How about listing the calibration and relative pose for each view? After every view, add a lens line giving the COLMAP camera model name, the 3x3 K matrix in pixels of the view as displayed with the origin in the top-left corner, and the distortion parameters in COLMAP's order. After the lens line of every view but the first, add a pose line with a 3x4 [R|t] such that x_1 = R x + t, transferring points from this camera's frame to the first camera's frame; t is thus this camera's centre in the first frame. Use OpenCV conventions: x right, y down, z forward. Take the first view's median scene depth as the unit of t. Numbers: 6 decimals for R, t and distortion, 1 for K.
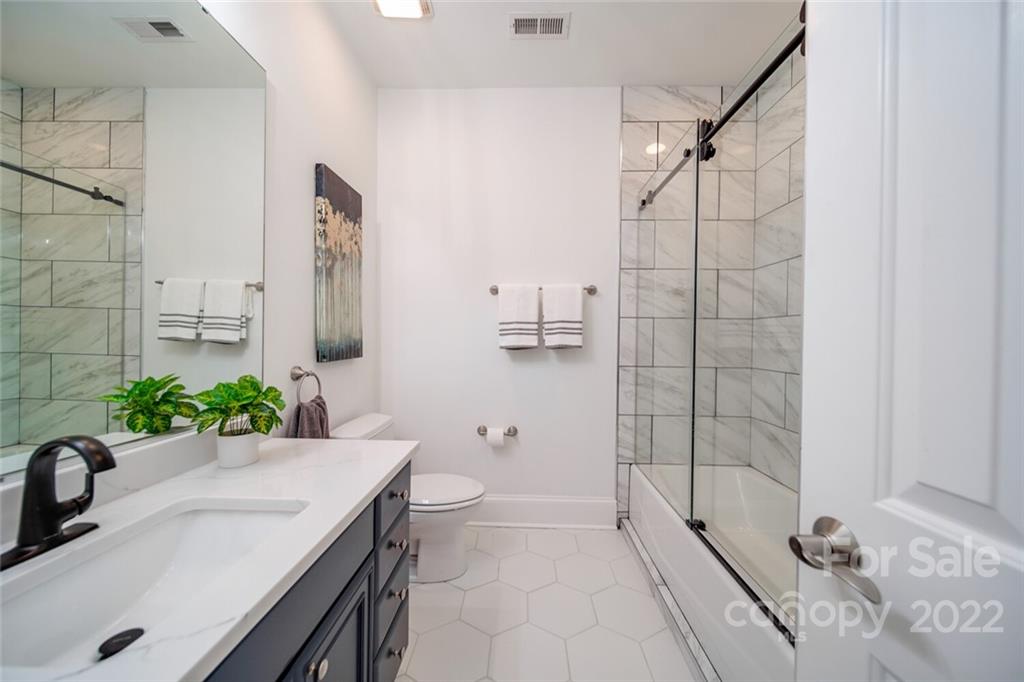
lens RADIAL K [[363.2, 0, 513.8], [0, 363.2, 340.4], [0, 0, 1]] dist [0.000470, -0.001617]
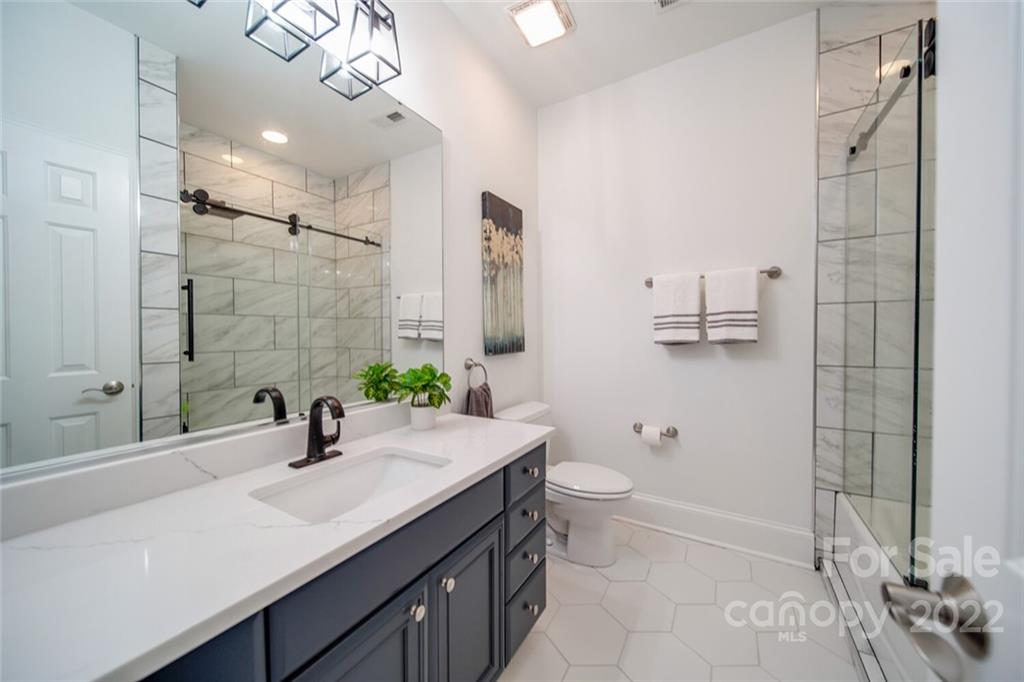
lens RADIAL K [[363.2, 0, 513.5], [0, 363.2, 339.3], [0, 0, 1]] dist [0.000470, -0.001617]
pose [[0.871393, -0.009787, -0.490488, 0.114694], [0.013870, 0.999893, 0.004689, 0.001656], [0.490390, -0.010889, 0.871435, -0.012163]]
